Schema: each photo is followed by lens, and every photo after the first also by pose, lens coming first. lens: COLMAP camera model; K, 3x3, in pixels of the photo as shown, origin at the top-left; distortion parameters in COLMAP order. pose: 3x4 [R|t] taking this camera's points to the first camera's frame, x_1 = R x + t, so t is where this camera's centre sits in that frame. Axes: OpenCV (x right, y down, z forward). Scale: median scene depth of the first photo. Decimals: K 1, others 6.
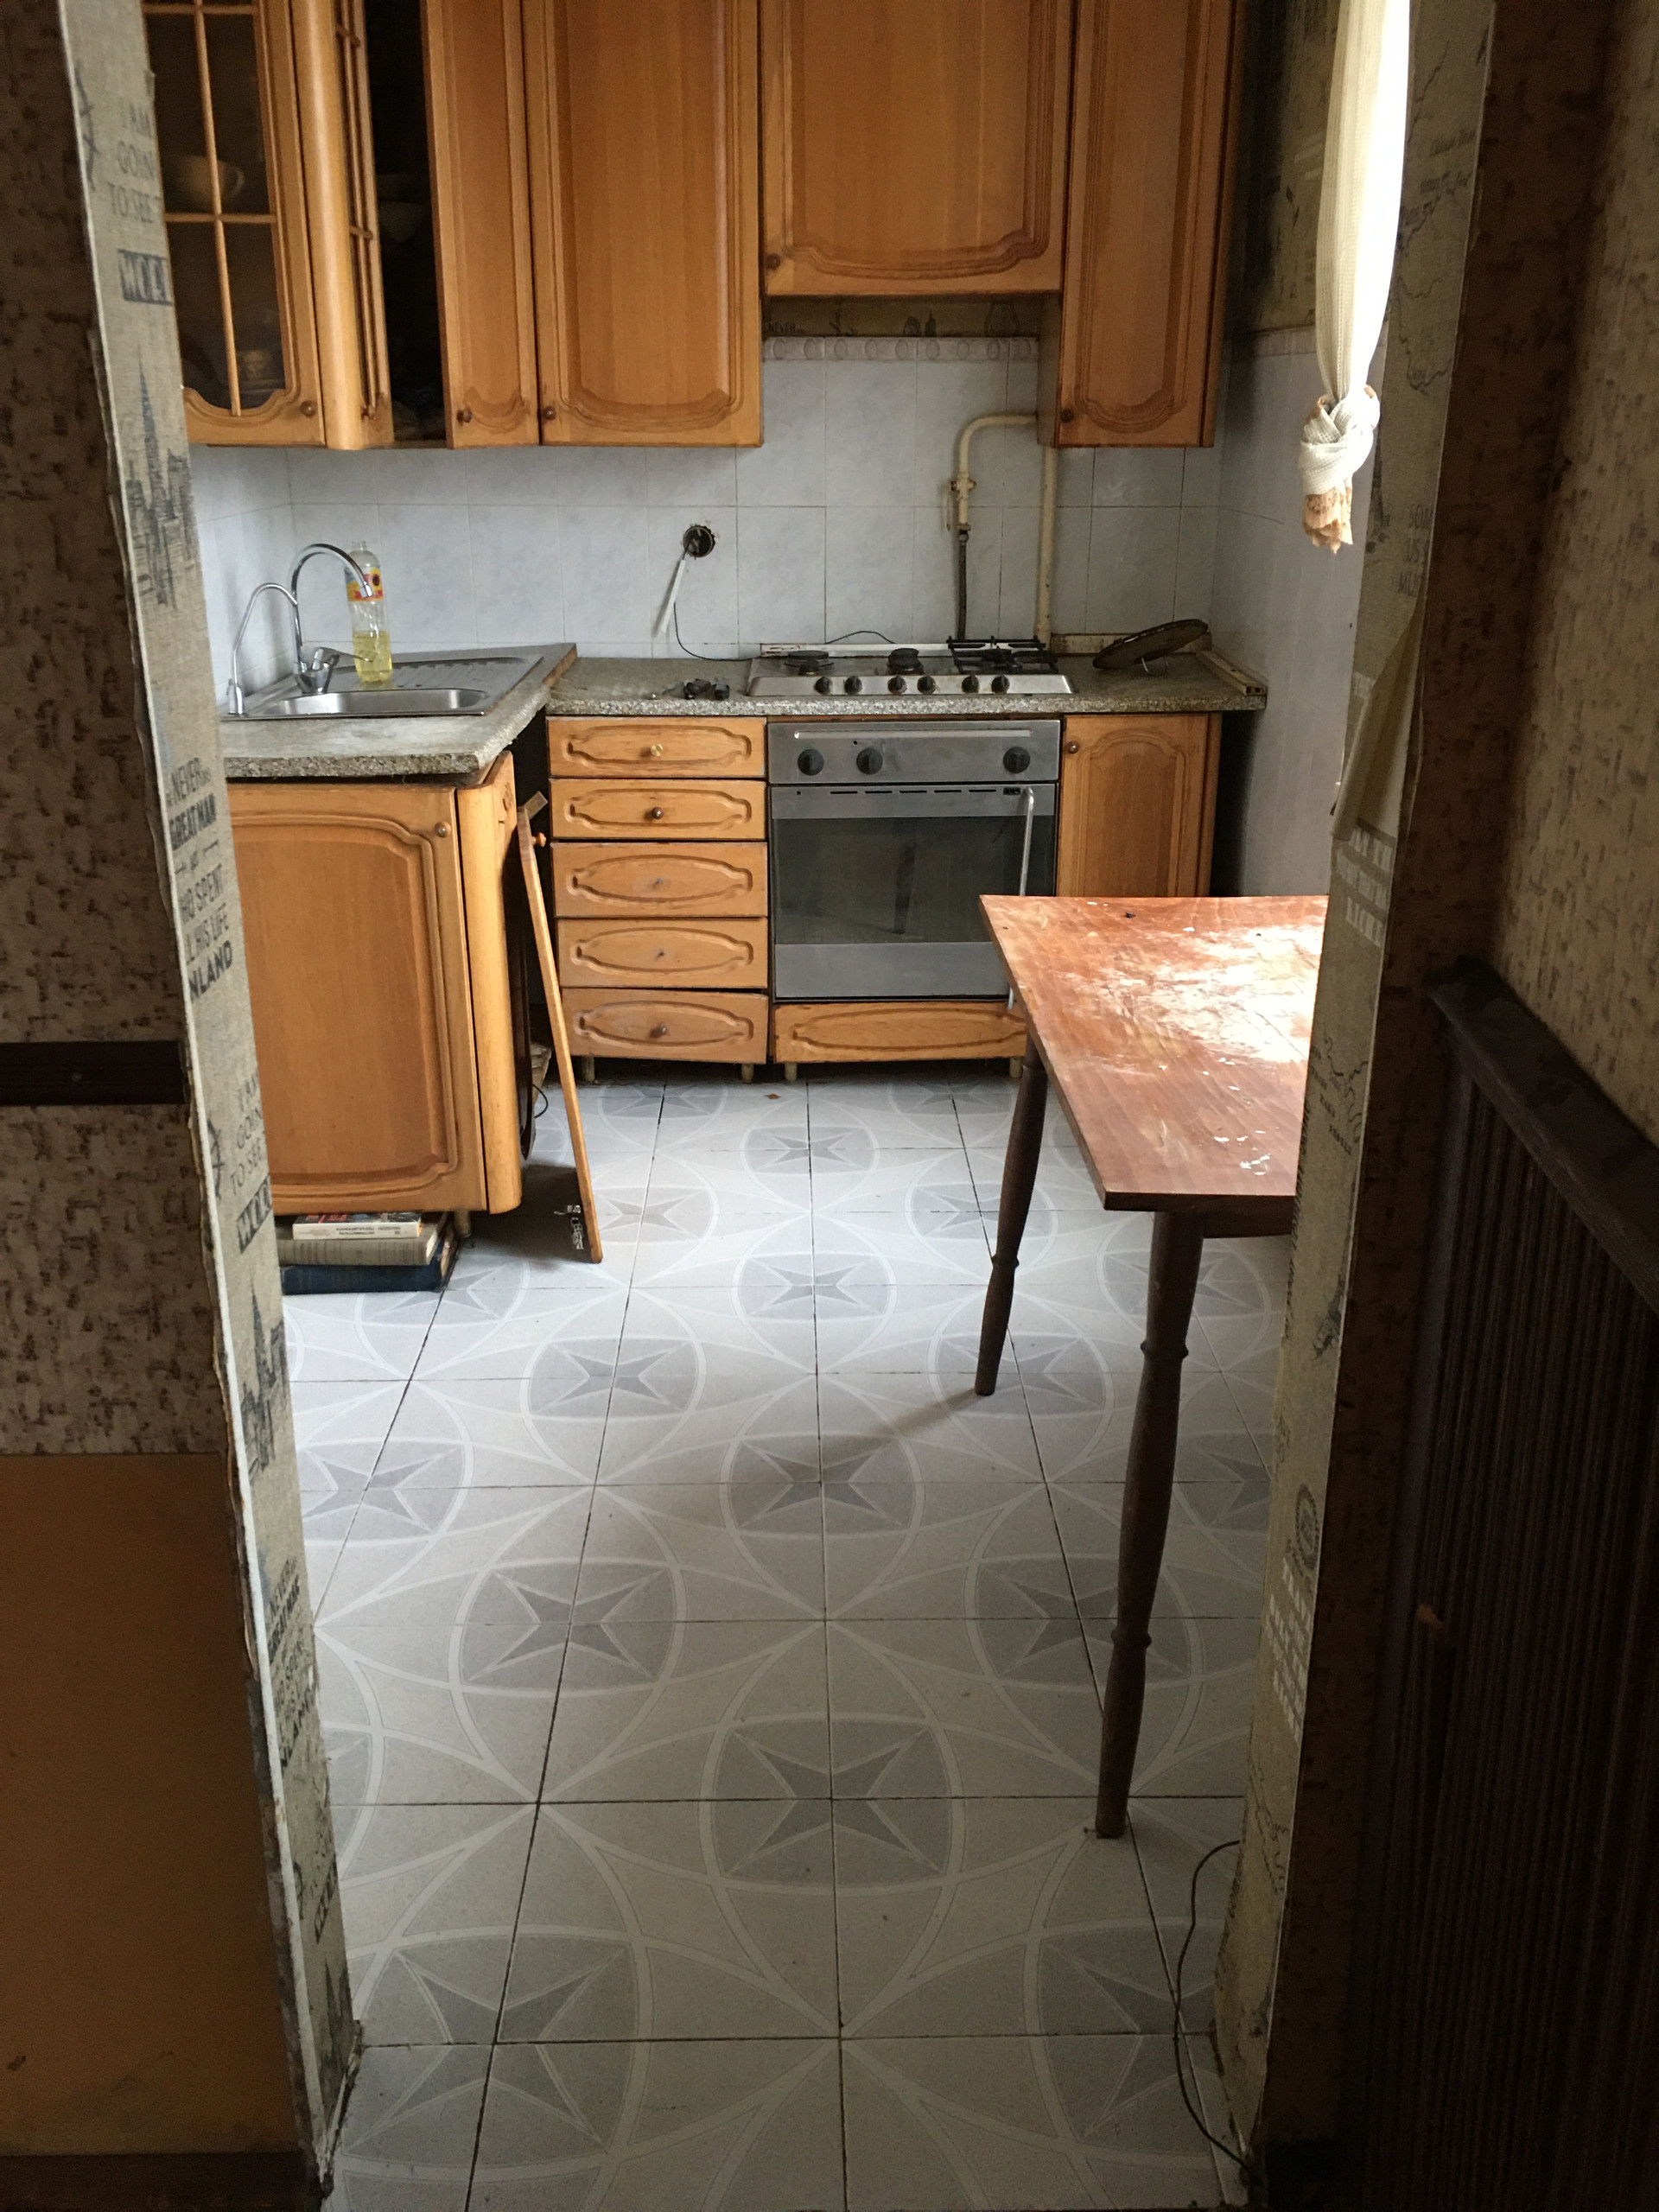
lens RADIAL K [[1912.7, 0, 827.5], [0, 1912.7, 1095.3], [0, 0, 1]] dist [0.103840, -0.137128]
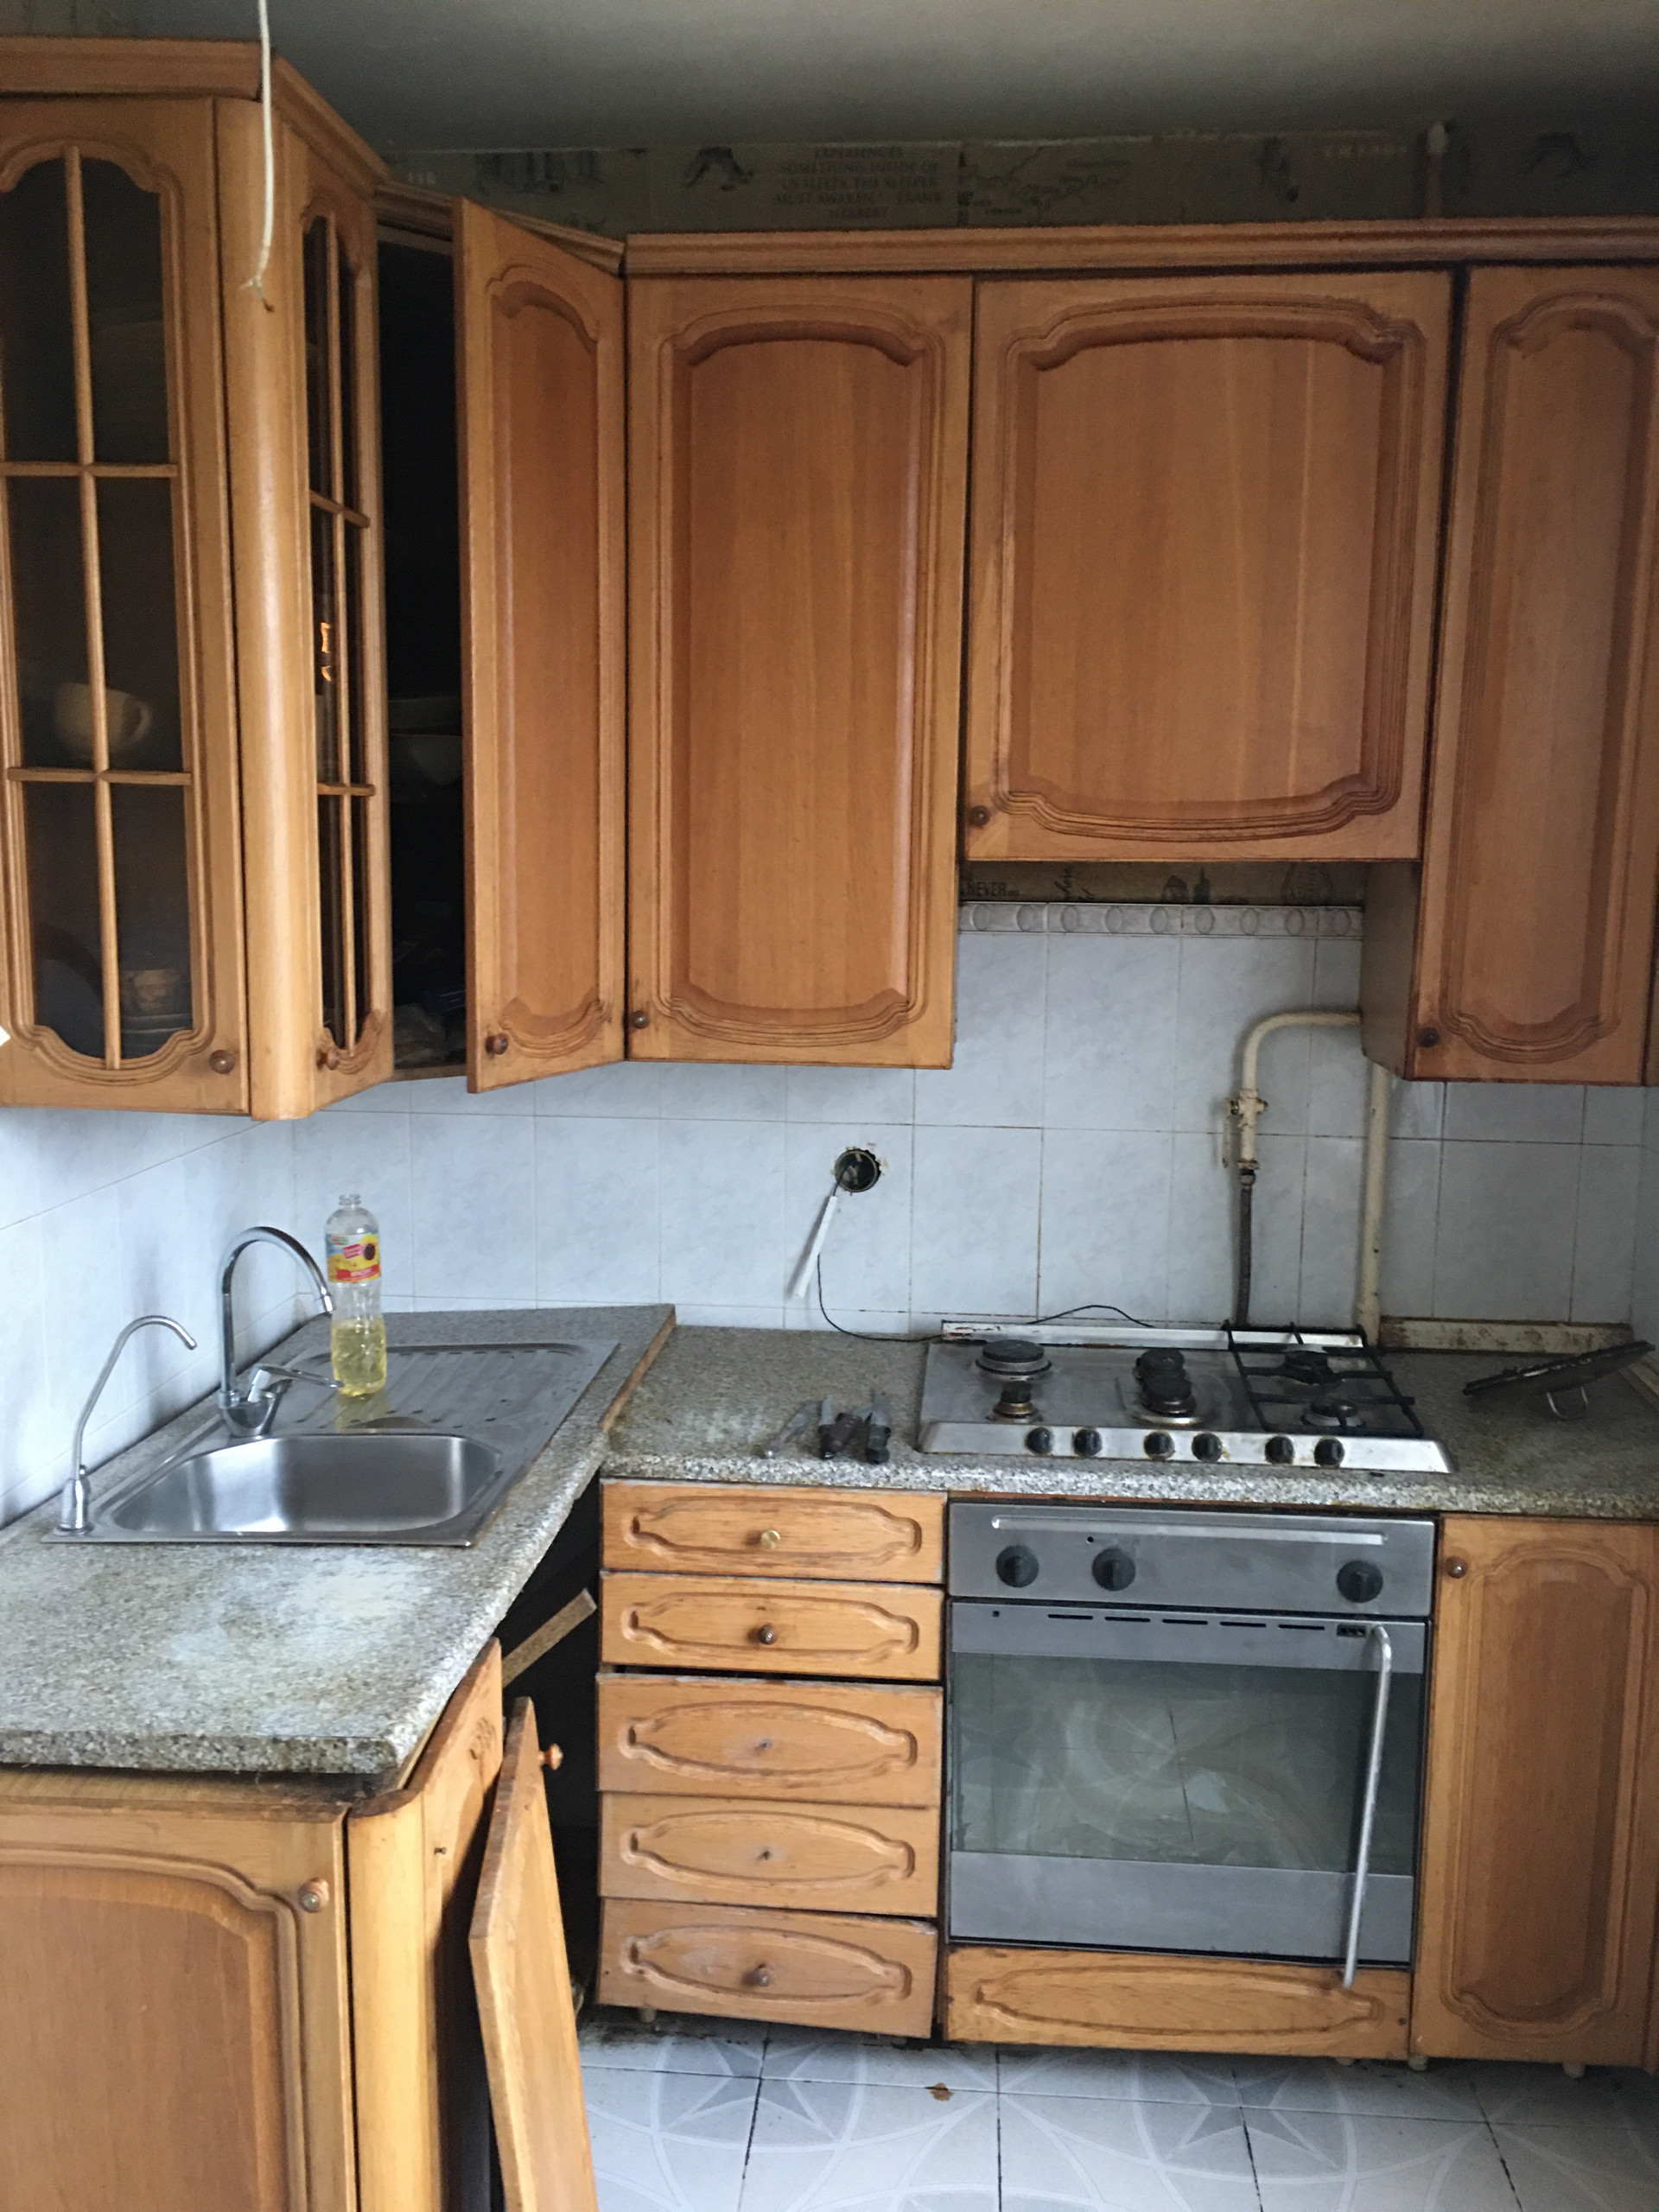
lens RADIAL K [[1912.7, 0, 824.2], [0, 1912.7, 1099.7], [0, 0, 1]] dist [0.103840, -0.137128]
pose [[0.995090, 0.024111, -0.095989, -0.014678], [-0.043004, 0.978864, -0.199938, -0.193716], [0.089140, 0.203084, 0.975095, 0.358426]]
